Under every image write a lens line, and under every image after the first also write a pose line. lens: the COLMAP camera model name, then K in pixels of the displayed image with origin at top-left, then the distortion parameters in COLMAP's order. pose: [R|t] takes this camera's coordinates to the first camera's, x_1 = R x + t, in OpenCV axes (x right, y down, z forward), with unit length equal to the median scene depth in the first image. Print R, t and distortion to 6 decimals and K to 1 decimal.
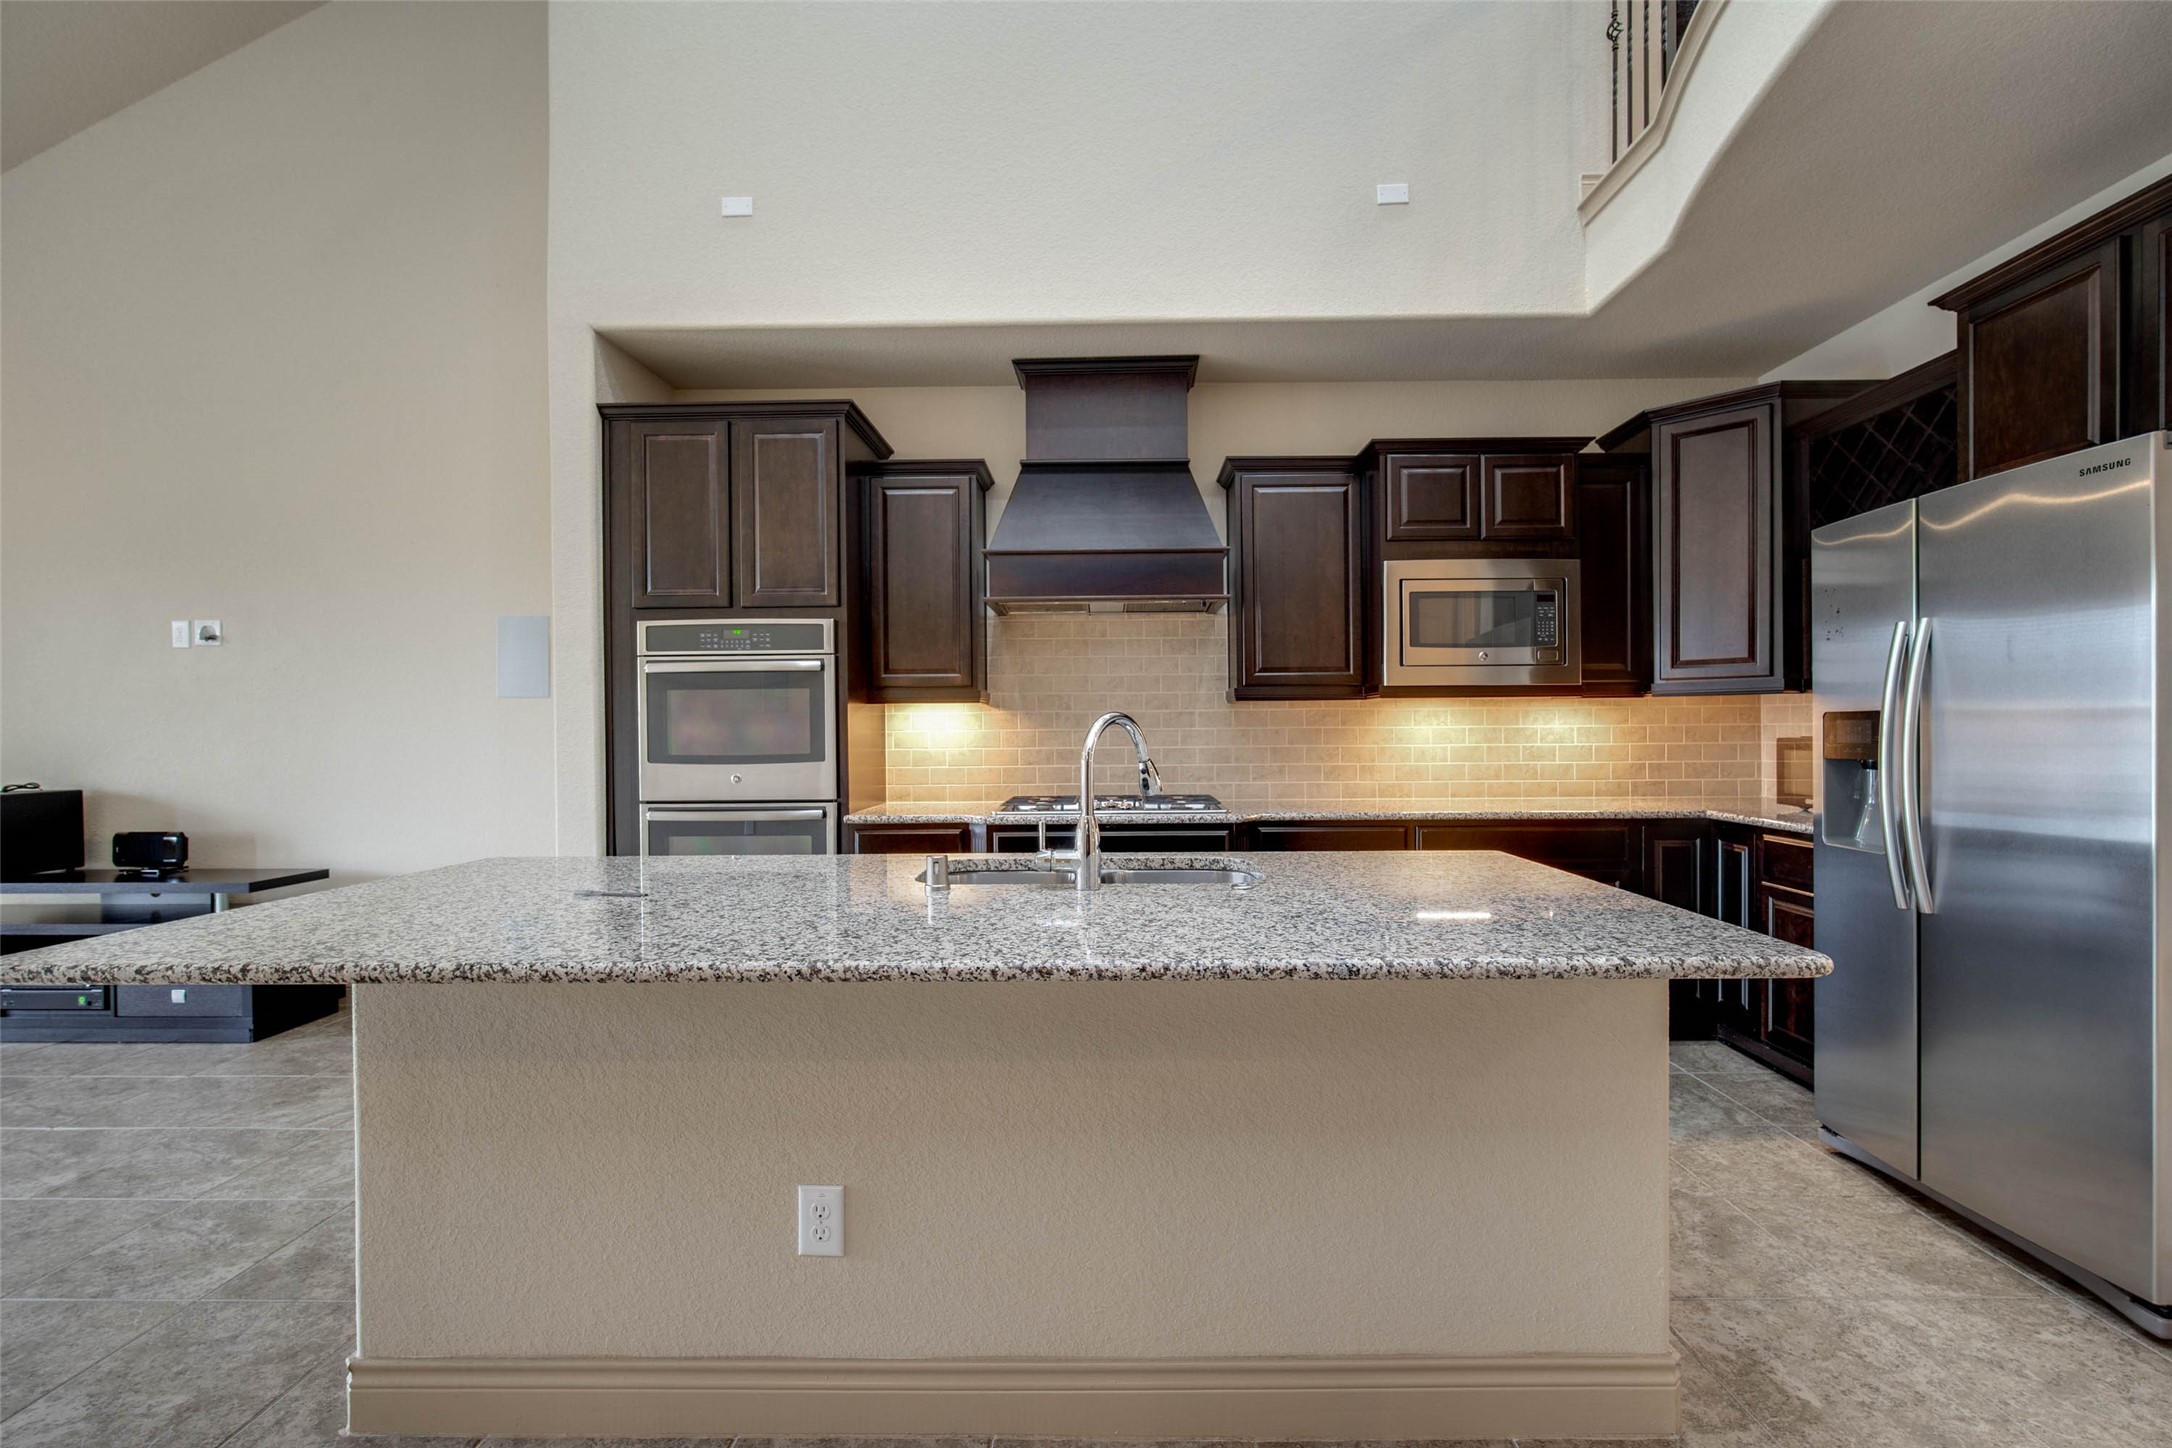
lens RADIAL K [[964.7, 0, 1105.4], [0, 964.7, 736.3], [0, 0, 1]] dist [-0.005535, 0.000252]
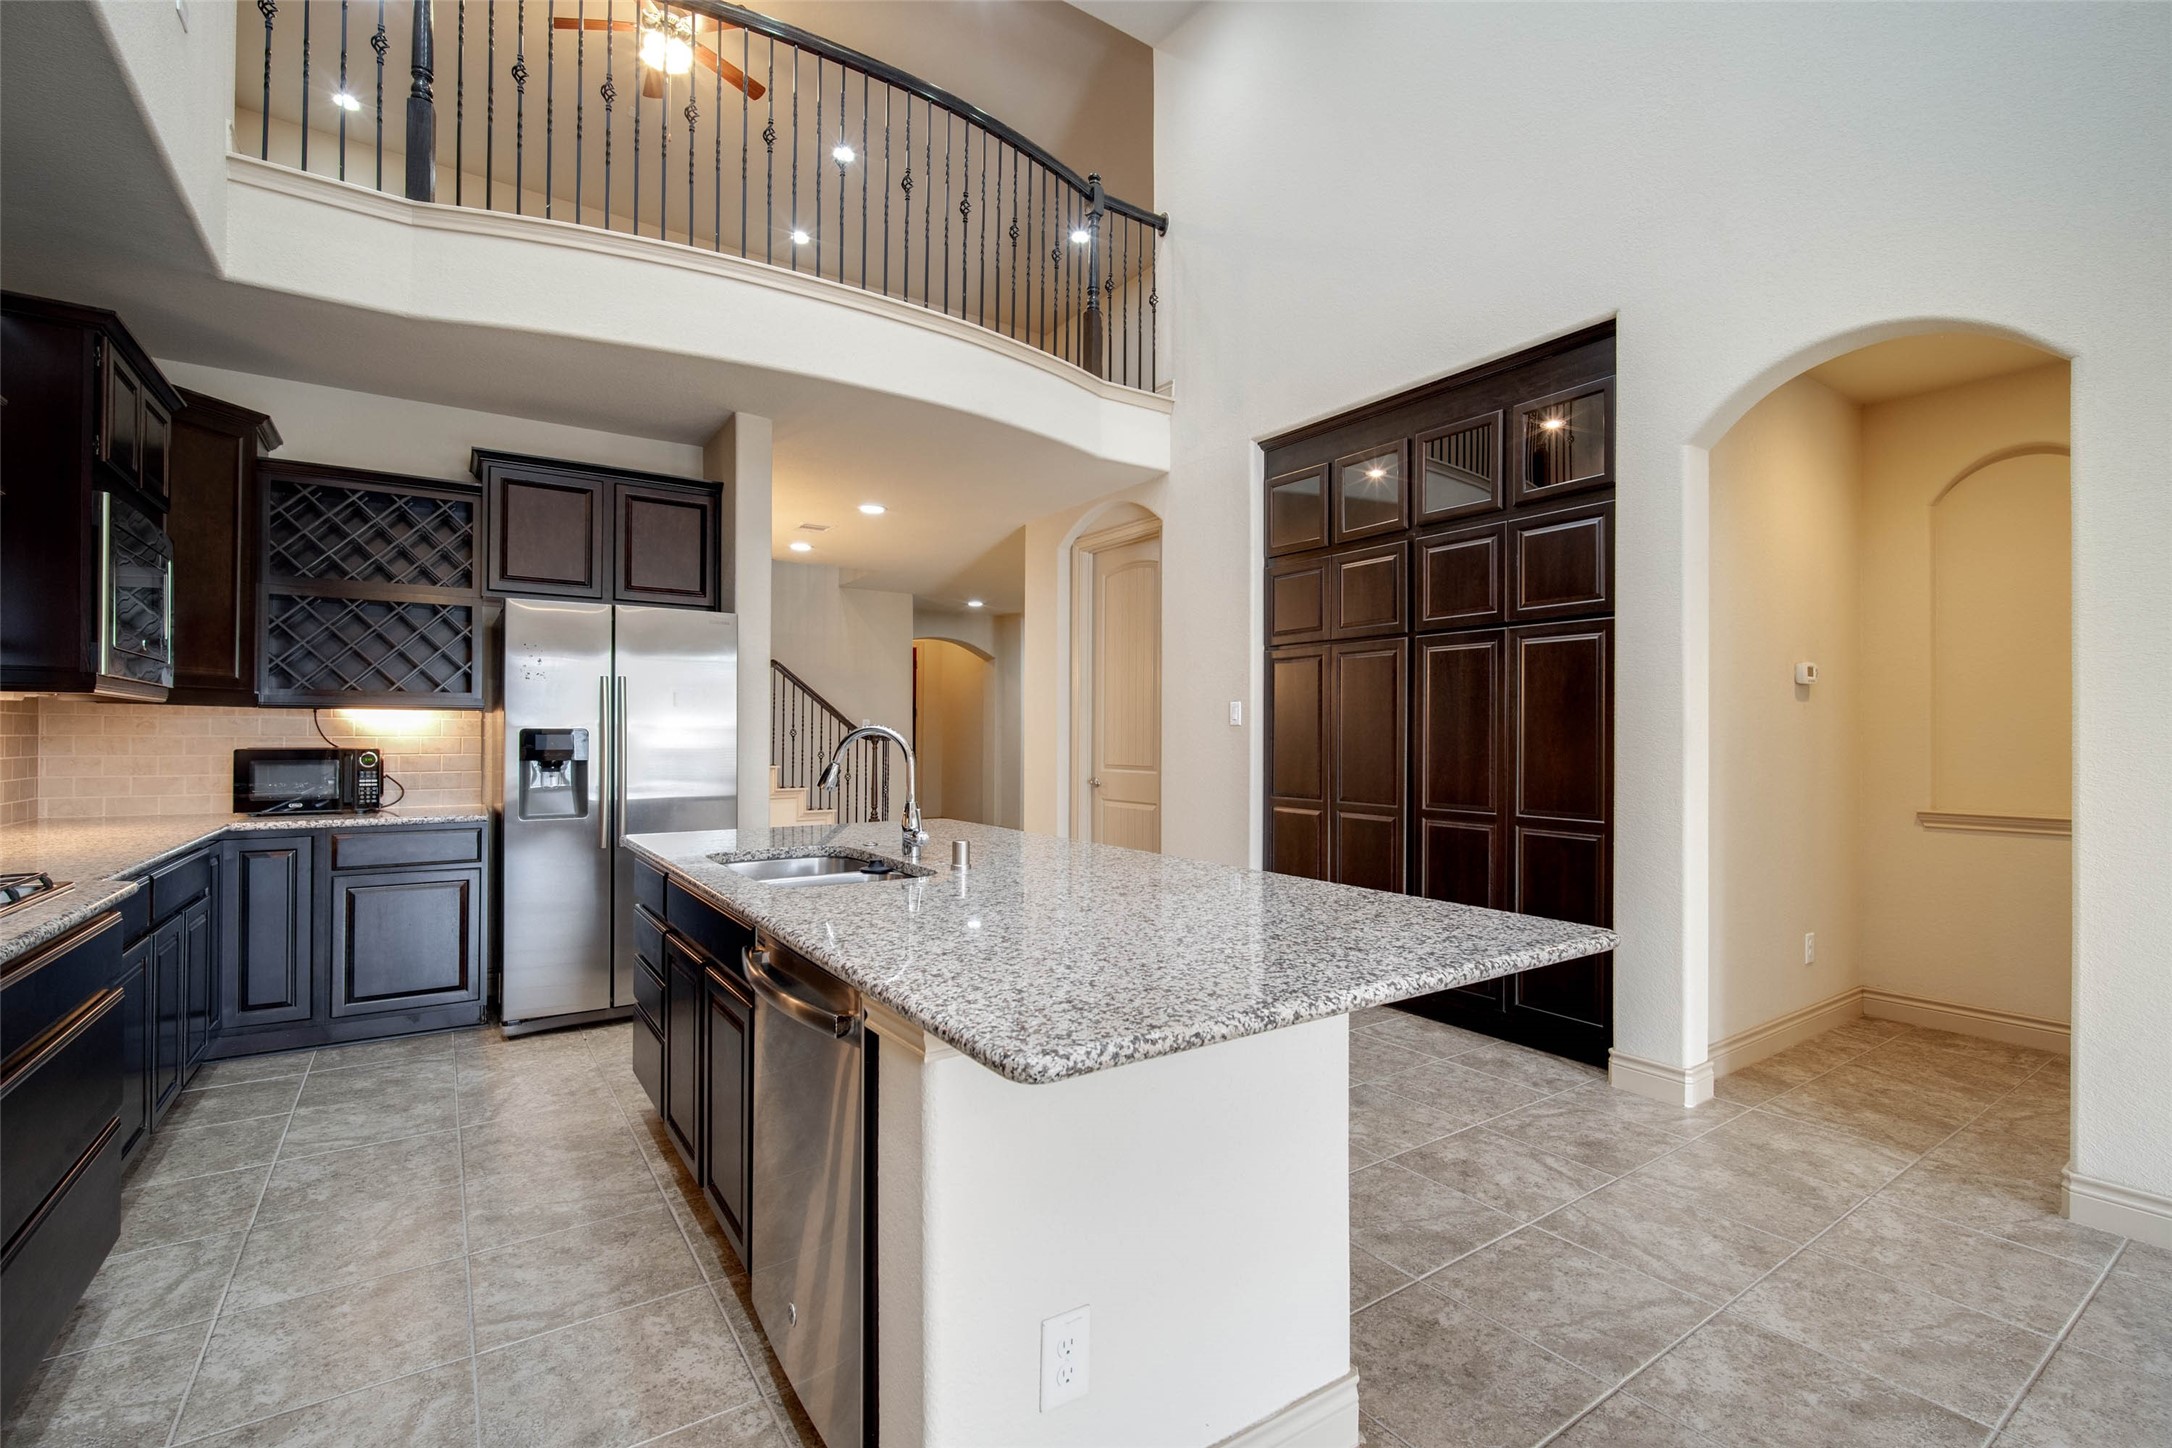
lens RADIAL K [[964.7, 0, 1099.6], [0, 964.7, 727.9], [0, 0, 1]] dist [-0.003779, -0.000084]
pose [[-0.578725, 0.015926, 0.815367, -0.701984], [0.008937, 0.999873, -0.013187, 0.000100], [-0.815474, -0.000345, -0.578794, 0.861004]]
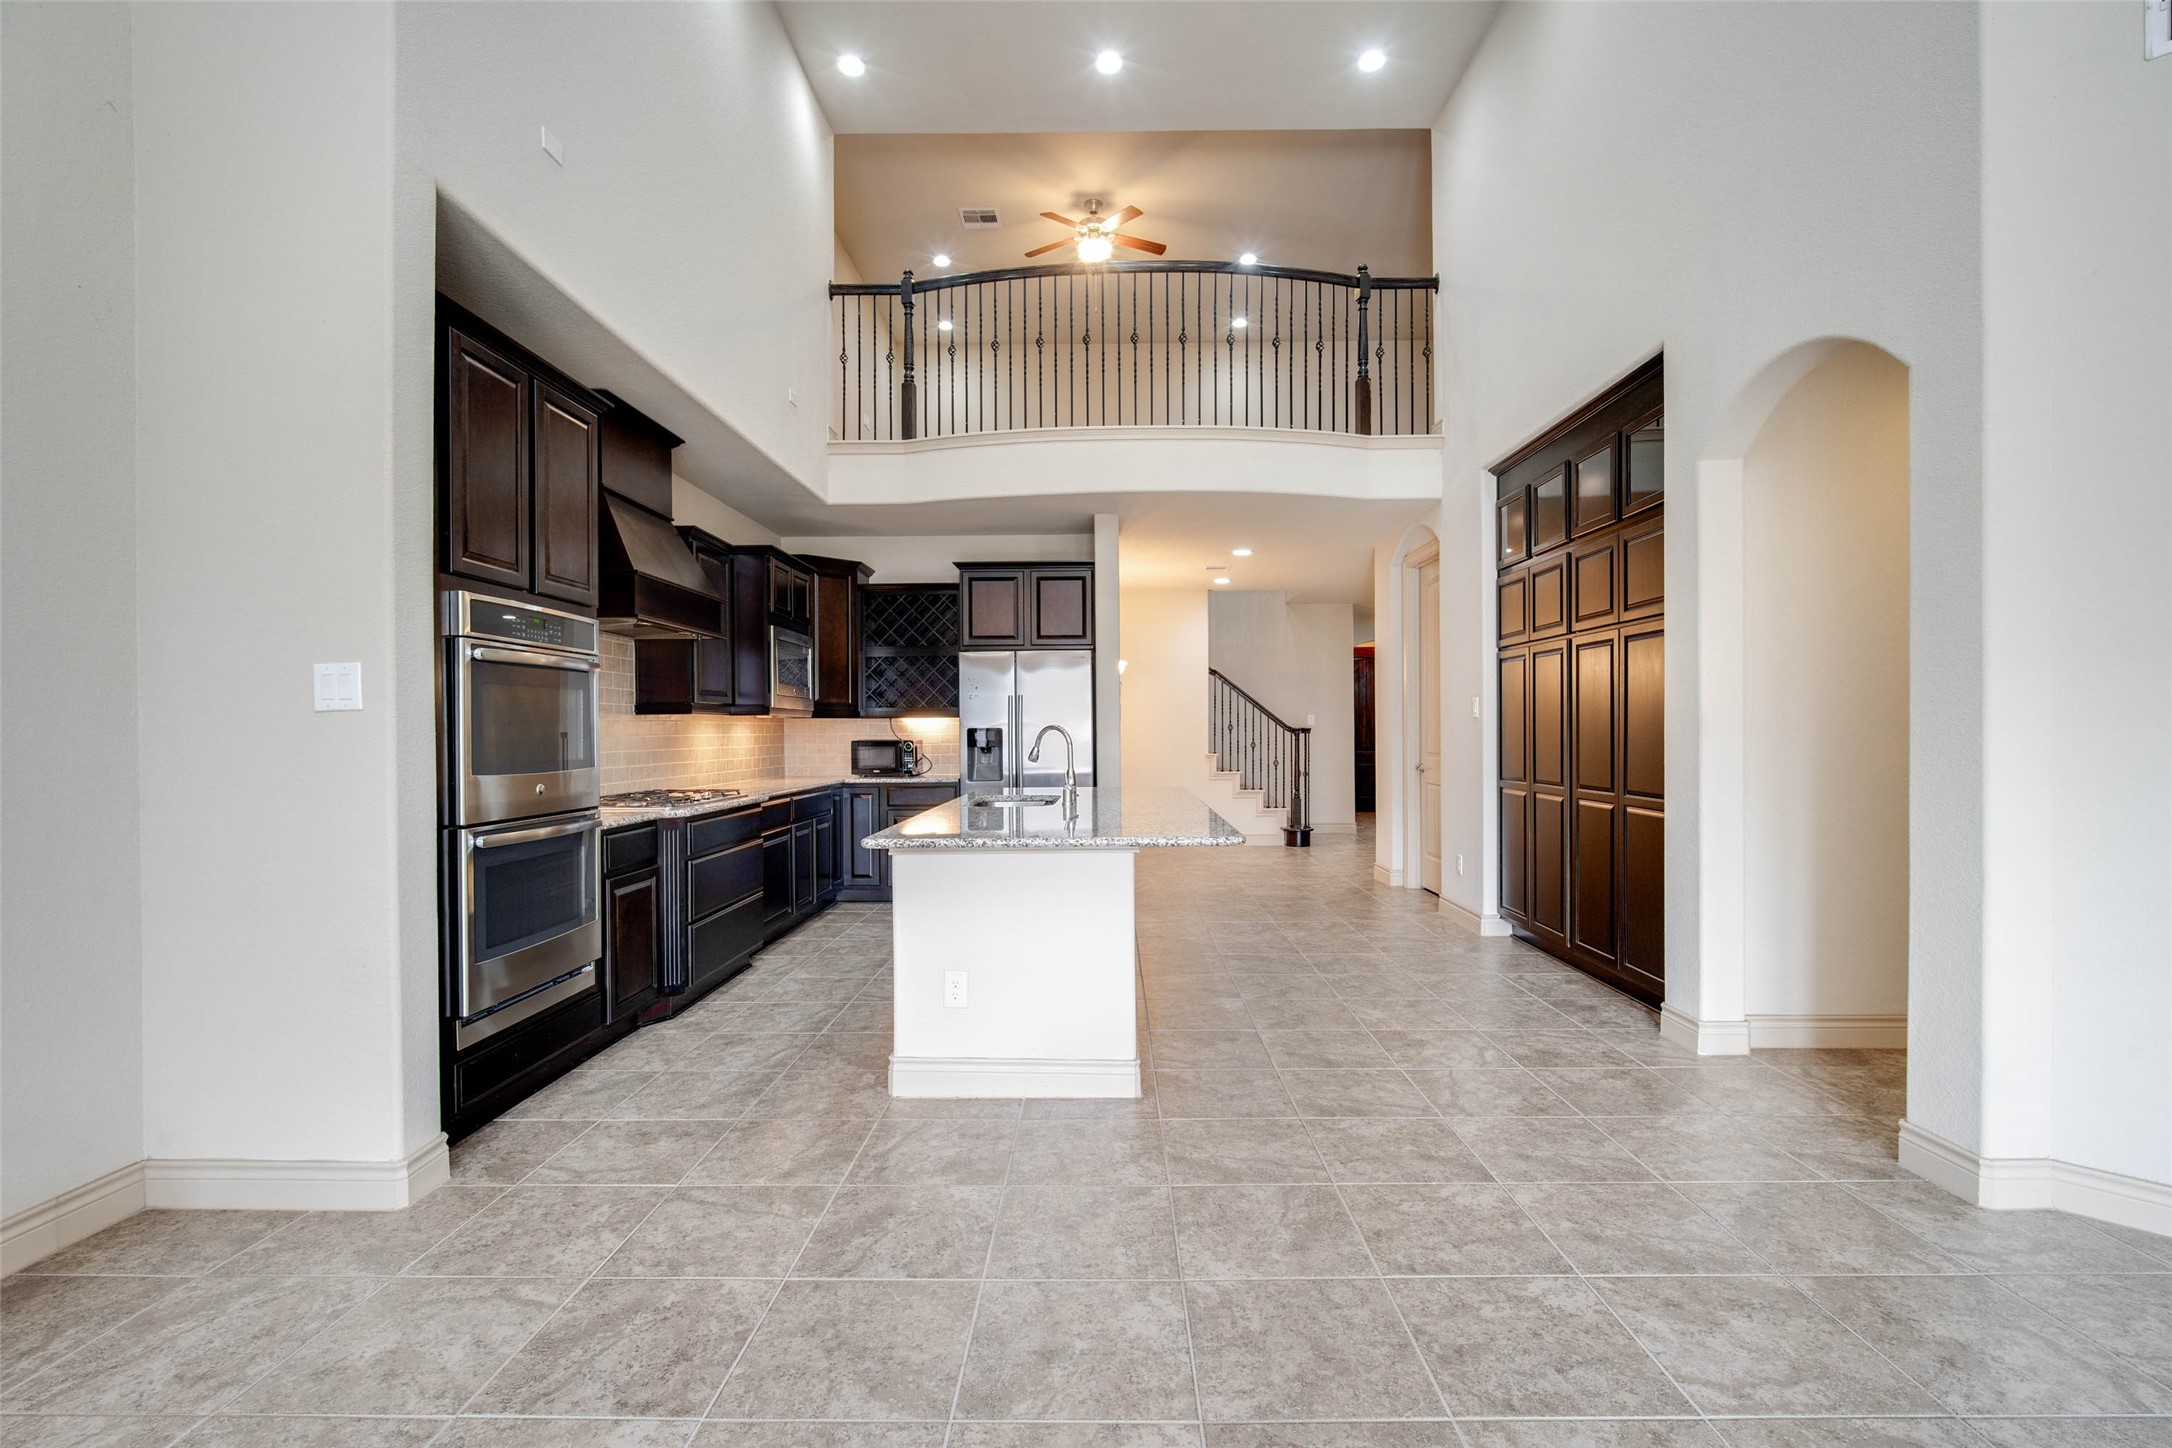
lens RADIAL K [[964.7, 0, 1105.4], [0, 964.7, 736.3], [0, 0, 1]] dist [-0.005535, 0.000252]
pose [[-0.010463, 0.003753, 0.999938, -1.300310], [0.014868, 0.999883, -0.003598, 0.007189], [-0.999835, 0.014829, -0.010517, 0.517148]]
